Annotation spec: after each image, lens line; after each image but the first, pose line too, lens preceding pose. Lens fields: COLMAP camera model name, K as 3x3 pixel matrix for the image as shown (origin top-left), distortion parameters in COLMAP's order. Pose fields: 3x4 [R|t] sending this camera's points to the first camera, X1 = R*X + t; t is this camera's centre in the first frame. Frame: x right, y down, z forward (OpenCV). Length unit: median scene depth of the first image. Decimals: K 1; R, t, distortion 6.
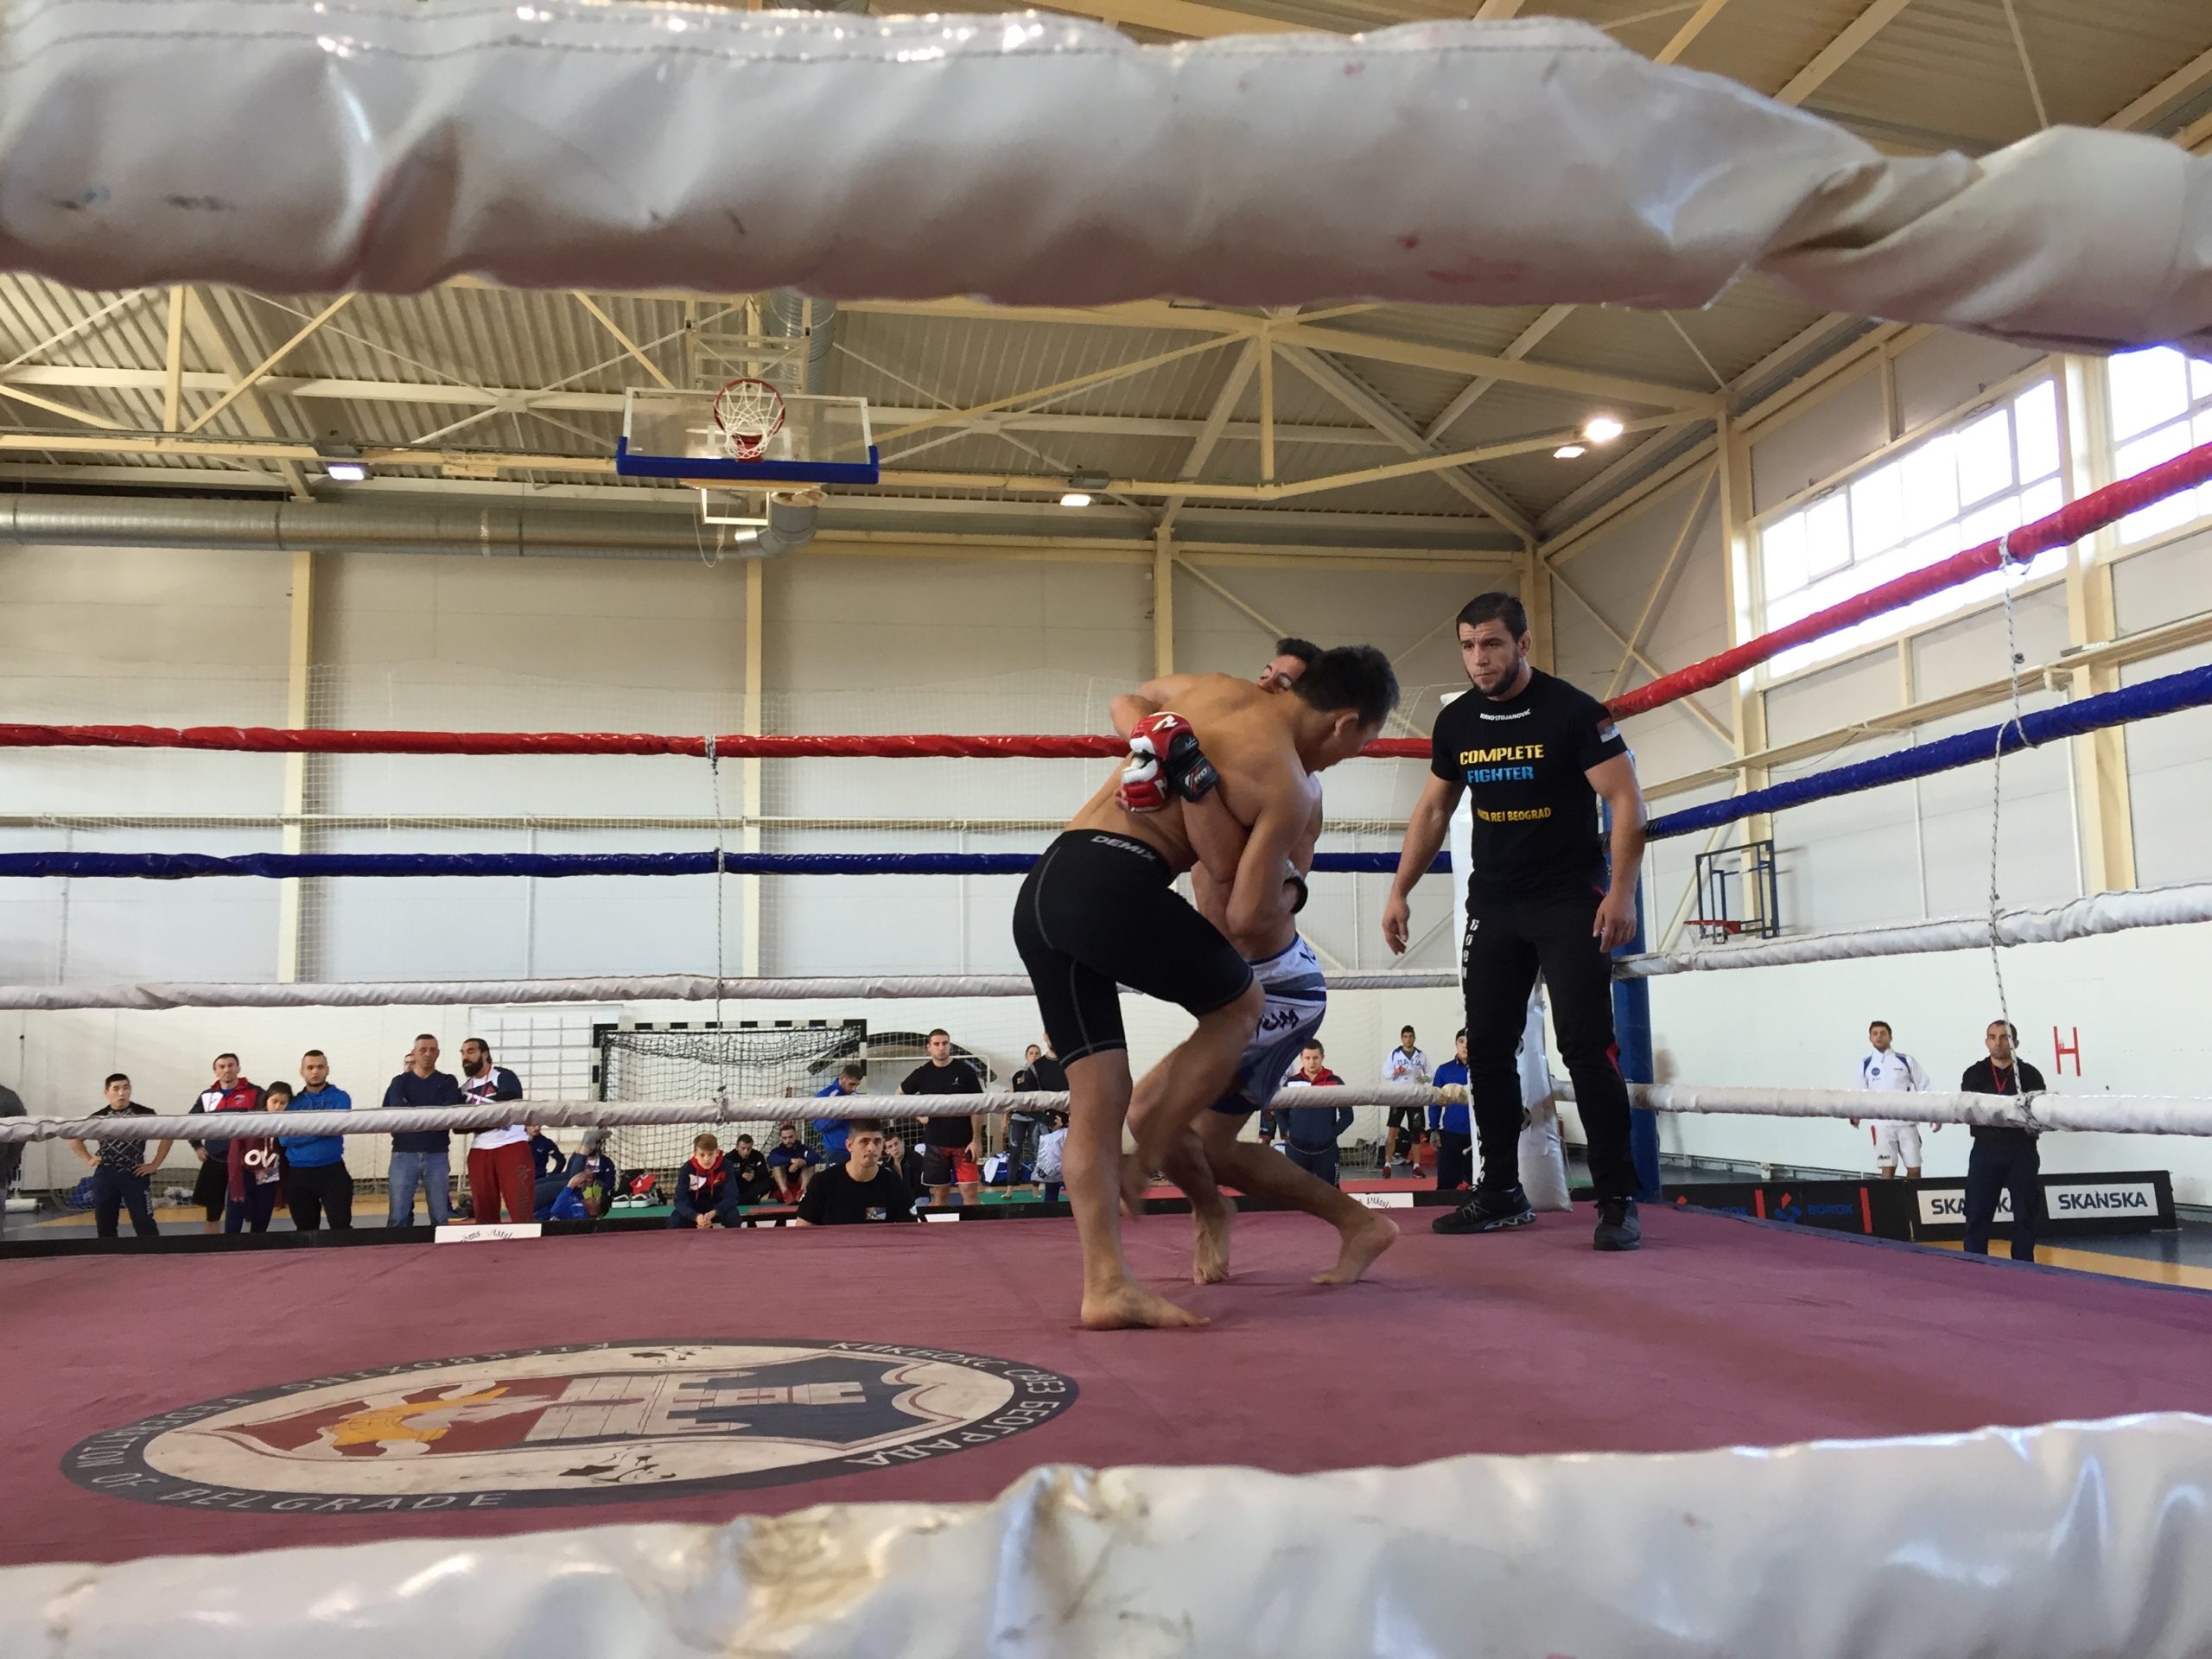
lens RADIAL K [[1901.9, 0, 1109.0], [0, 1901.9, 821.4], [0, 0, 1]] dist [0.082087, -0.103948]
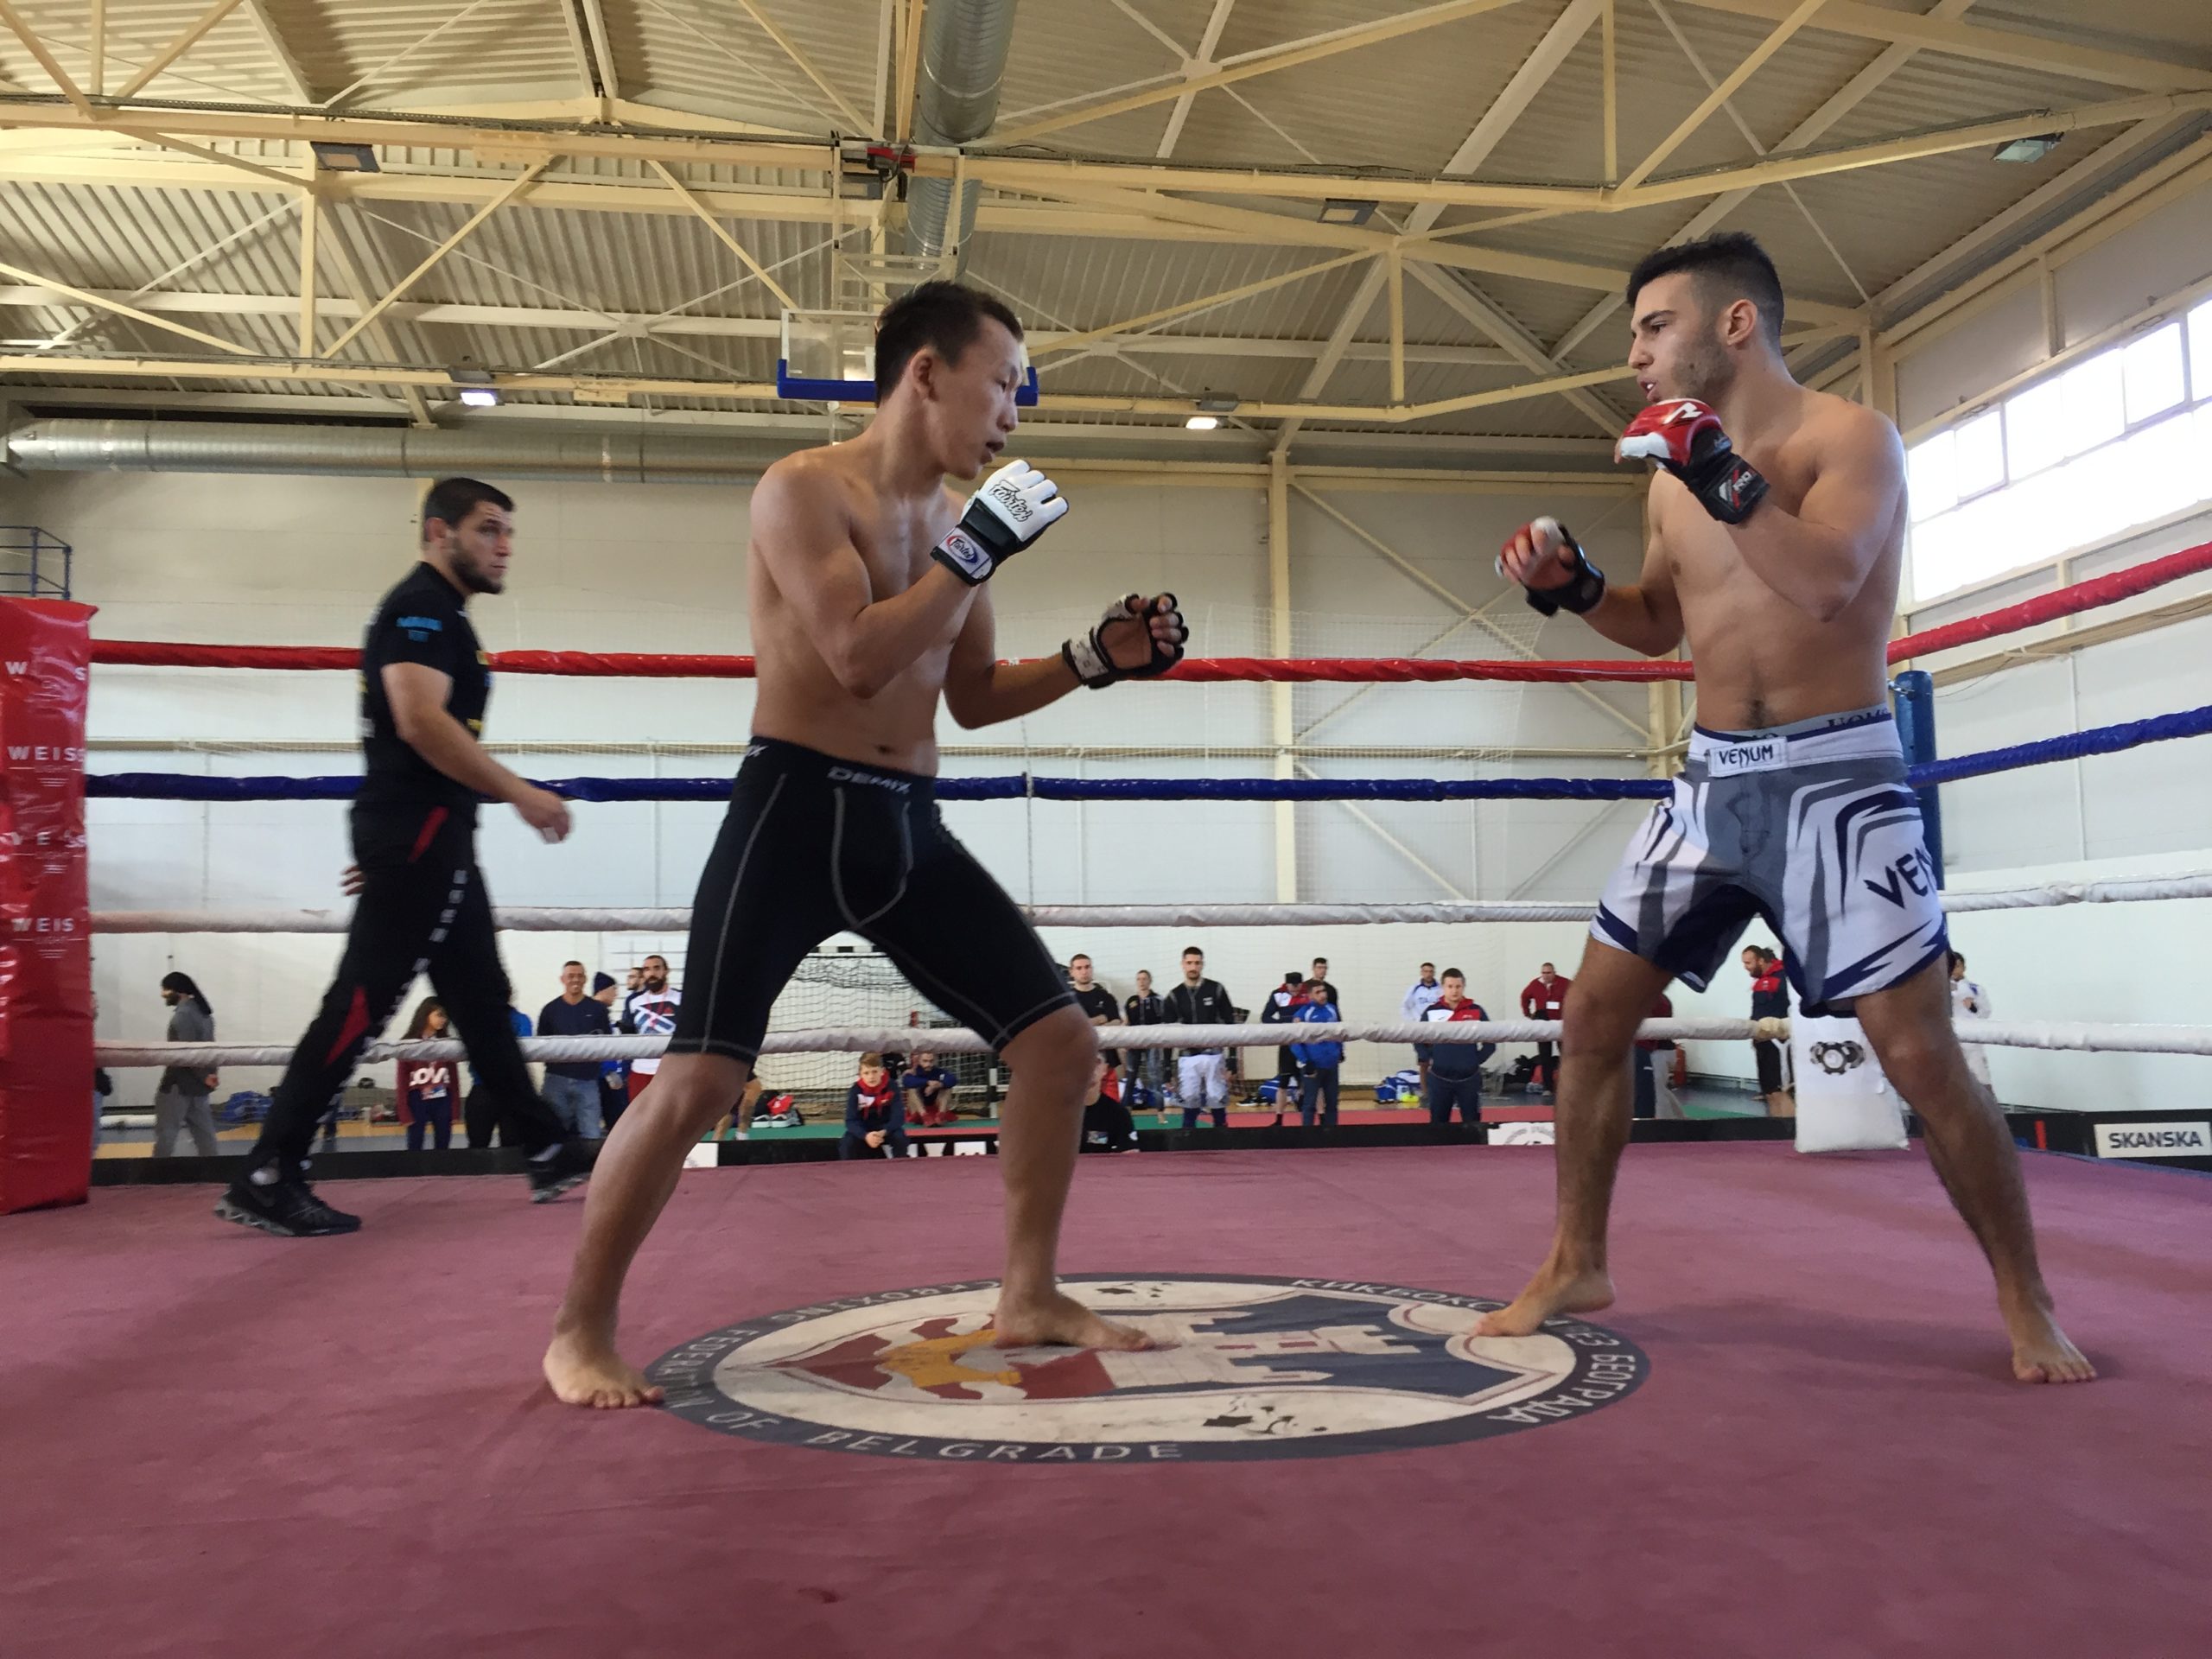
lens RADIAL K [[1901.9, 0, 1125.0], [0, 1901.9, 820.8], [0, 0, 1]] dist [0.082087, -0.103948]
pose [[0.999448, 0.002542, -0.033131, -0.029141], [-0.001297, 0.999294, 0.037548, 0.000335], [0.033203, -0.037484, 0.998745, 0.005138]]
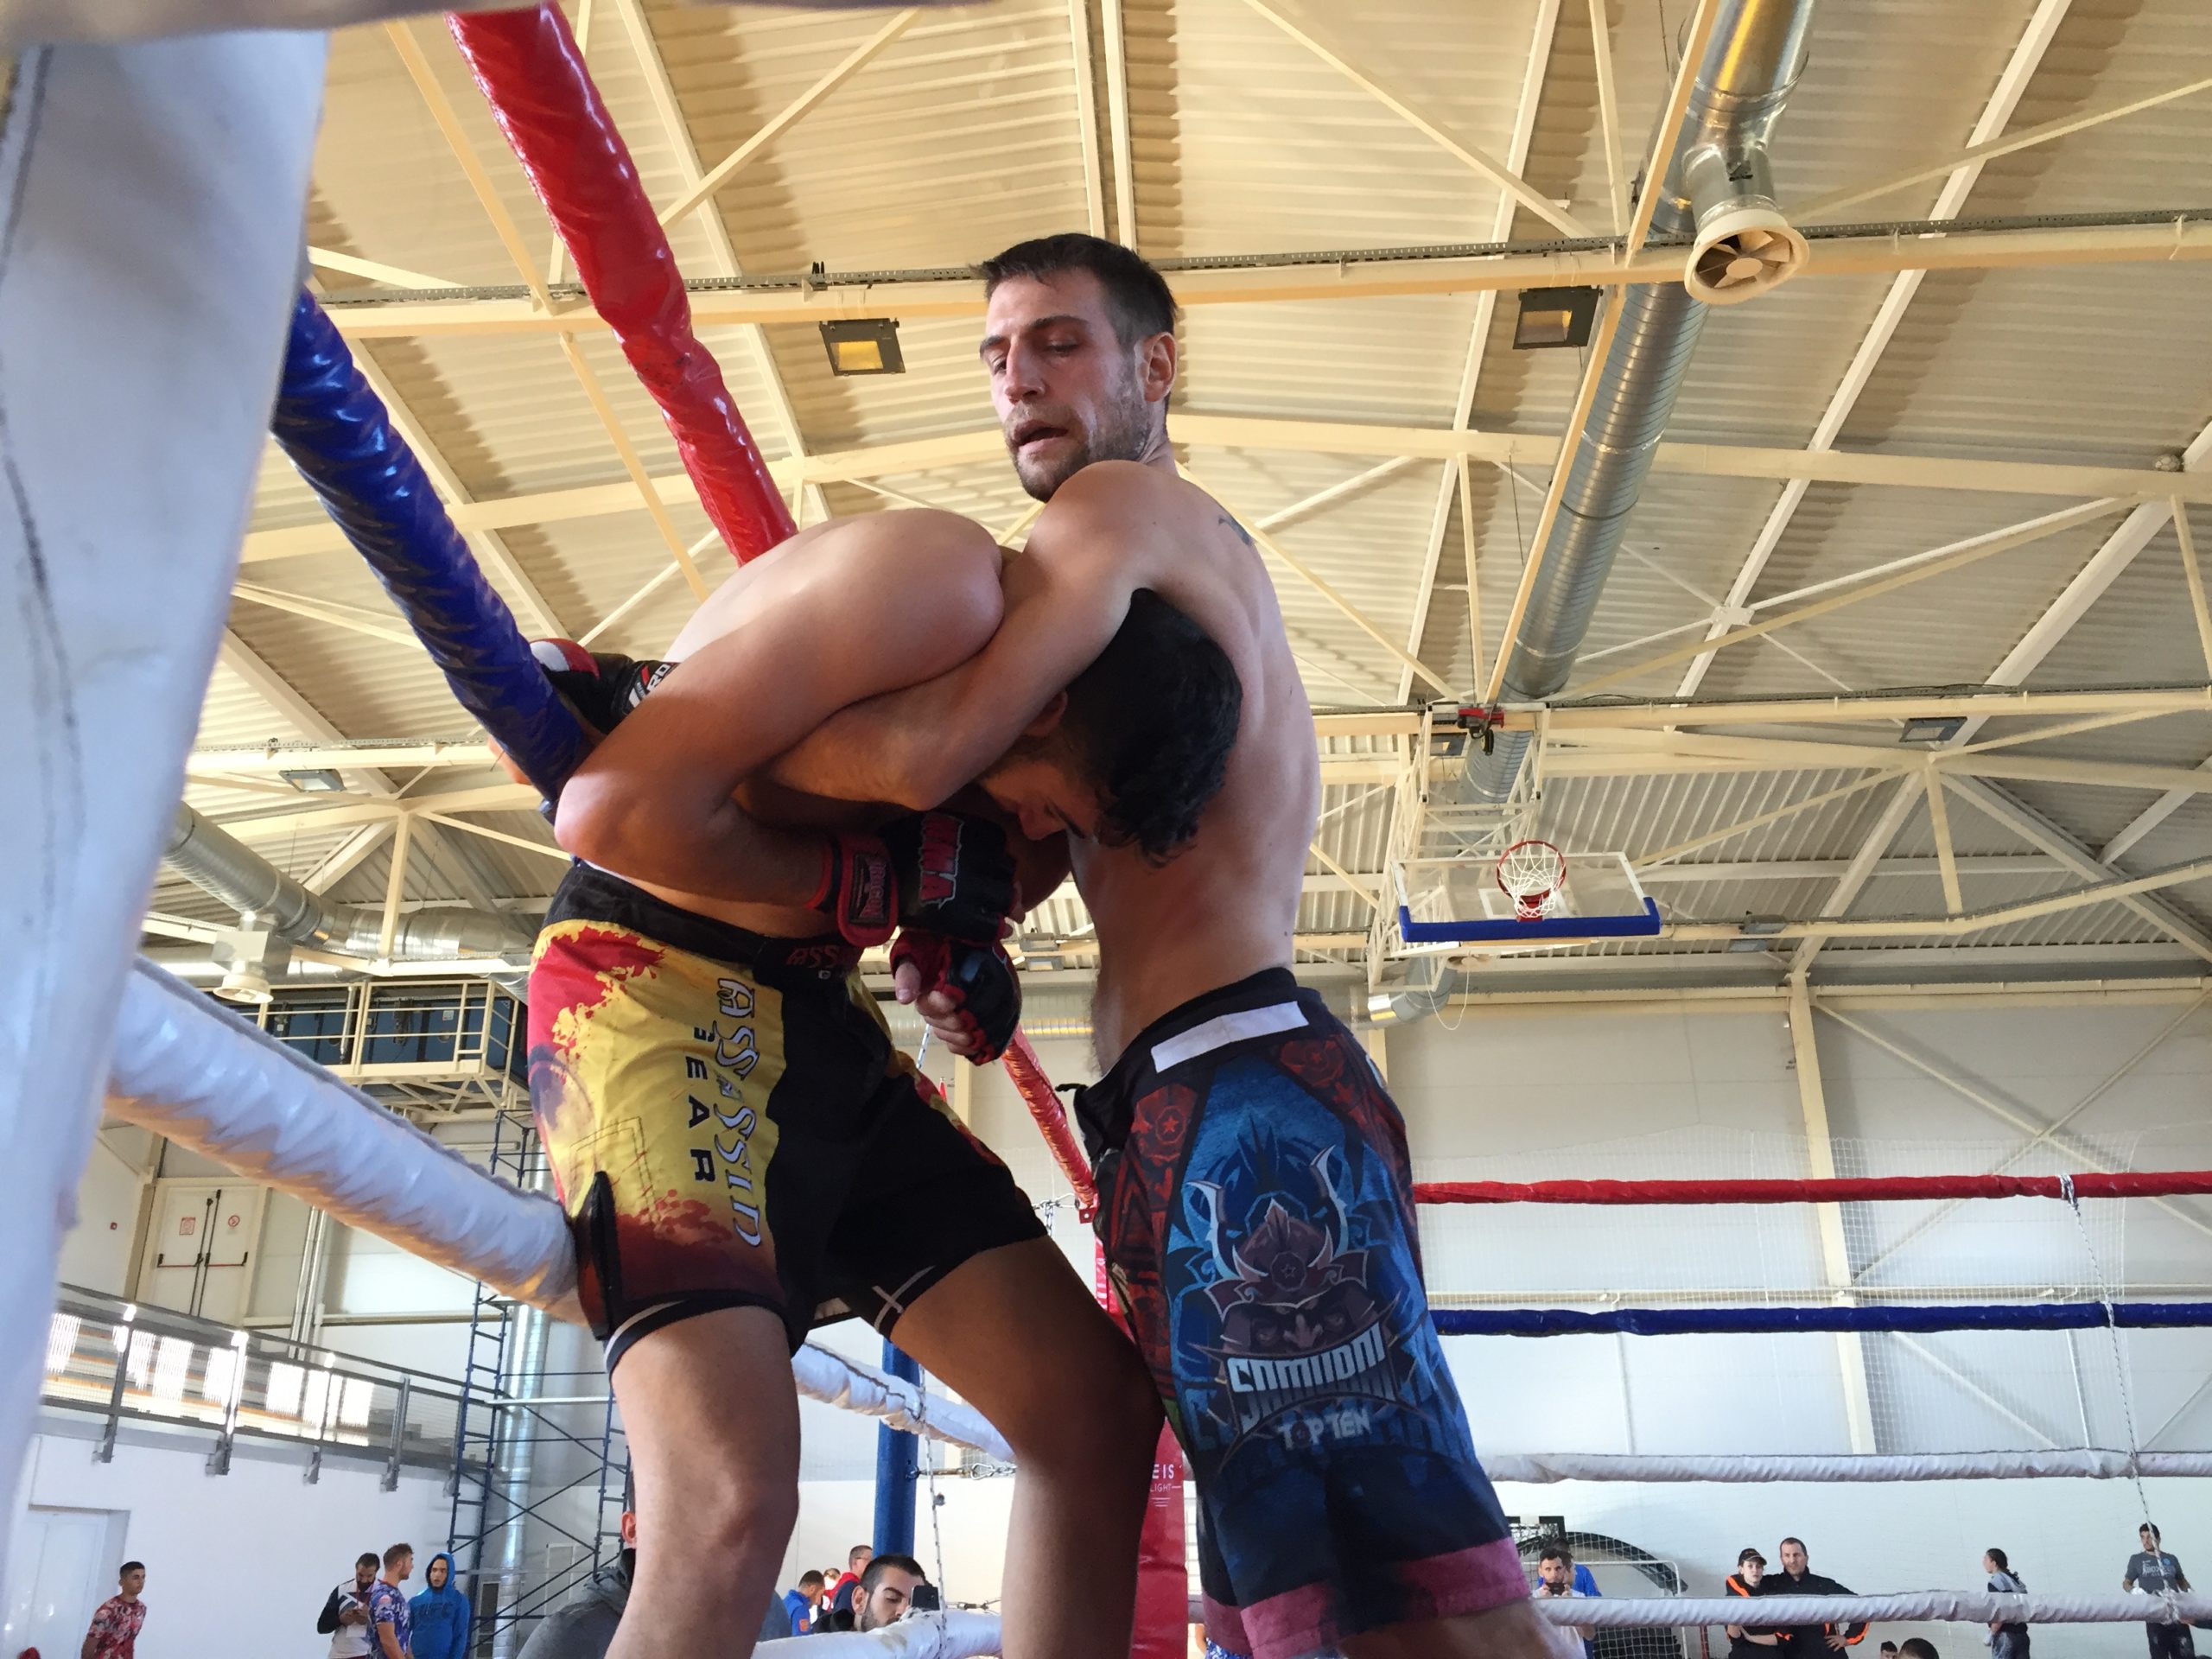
lens RADIAL K [[1901.9, 0, 1128.0], [0, 1901.9, 830.4], [0, 0, 1]] dist [0.082087, -0.103948]
pose [[0.969034, -0.077855, -0.234331, -0.105960], [0.019761, 0.970401, -0.240690, 0.002013], [0.246134, 0.228607, 0.941890, -0.006115]]
